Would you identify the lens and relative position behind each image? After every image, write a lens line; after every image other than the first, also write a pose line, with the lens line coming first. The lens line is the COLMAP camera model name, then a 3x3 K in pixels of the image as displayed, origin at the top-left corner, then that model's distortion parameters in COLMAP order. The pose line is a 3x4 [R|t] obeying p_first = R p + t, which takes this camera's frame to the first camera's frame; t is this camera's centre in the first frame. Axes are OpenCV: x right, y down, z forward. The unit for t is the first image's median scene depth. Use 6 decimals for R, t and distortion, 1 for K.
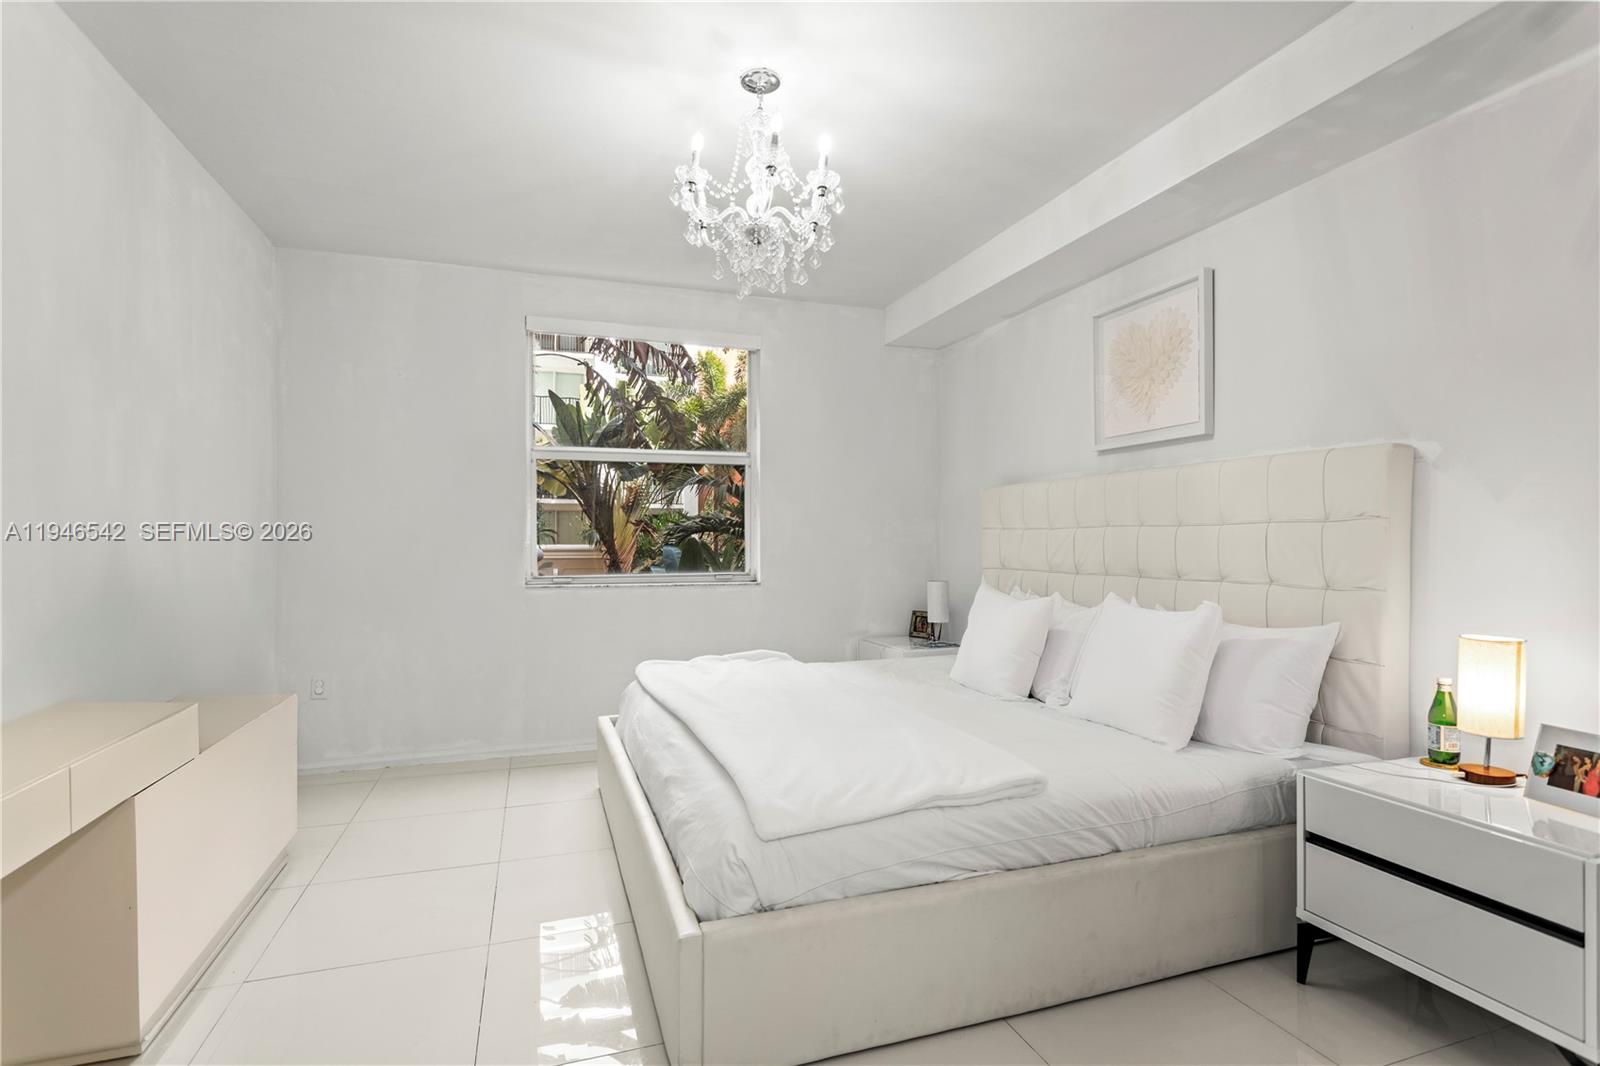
lens RADIAL K [[772.8, 0, 804.1], [0, 772.8, 539.8], [0, 0, 1]] dist [0.002688, 0.001920]
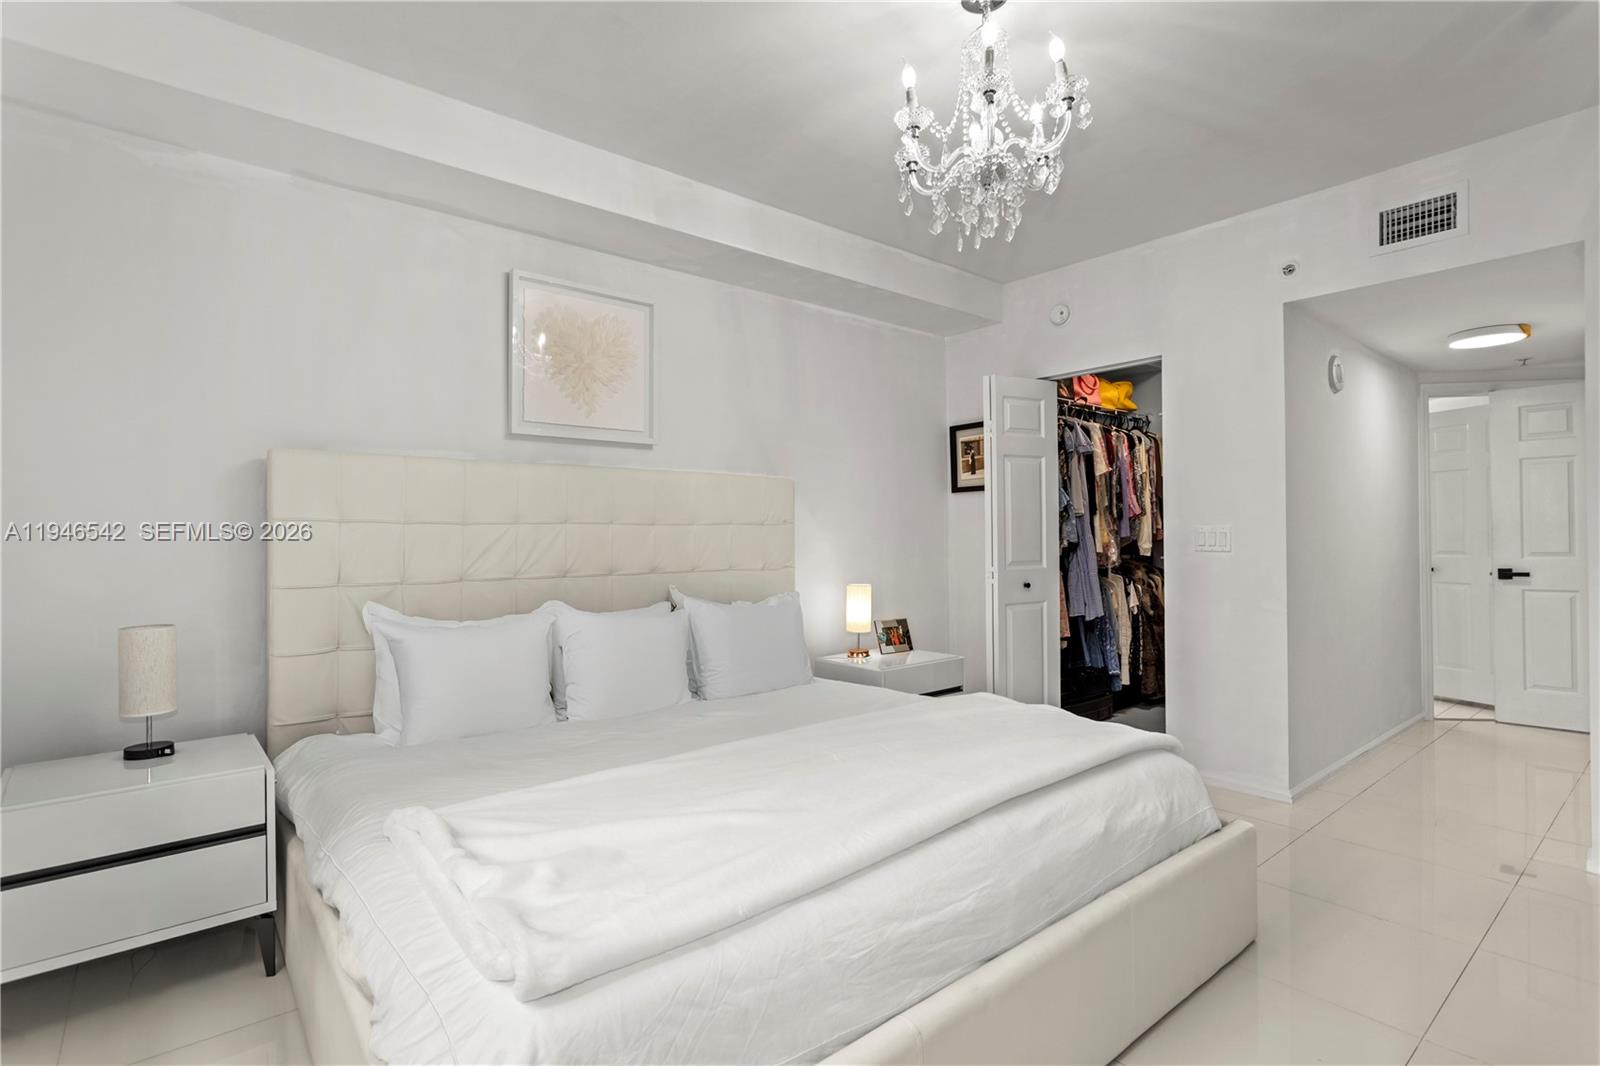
lens RADIAL K [[772.8, 0, 805.2], [0, 772.8, 529.9], [0, 0, 1]] dist [0.002688, 0.001920]
pose [[-0.350638, 0.008325, 0.936474, -0.586271], [0.006927, 0.999956, -0.006296, -0.002221], [-0.936485, 0.004279, -0.350680, 1.114884]]
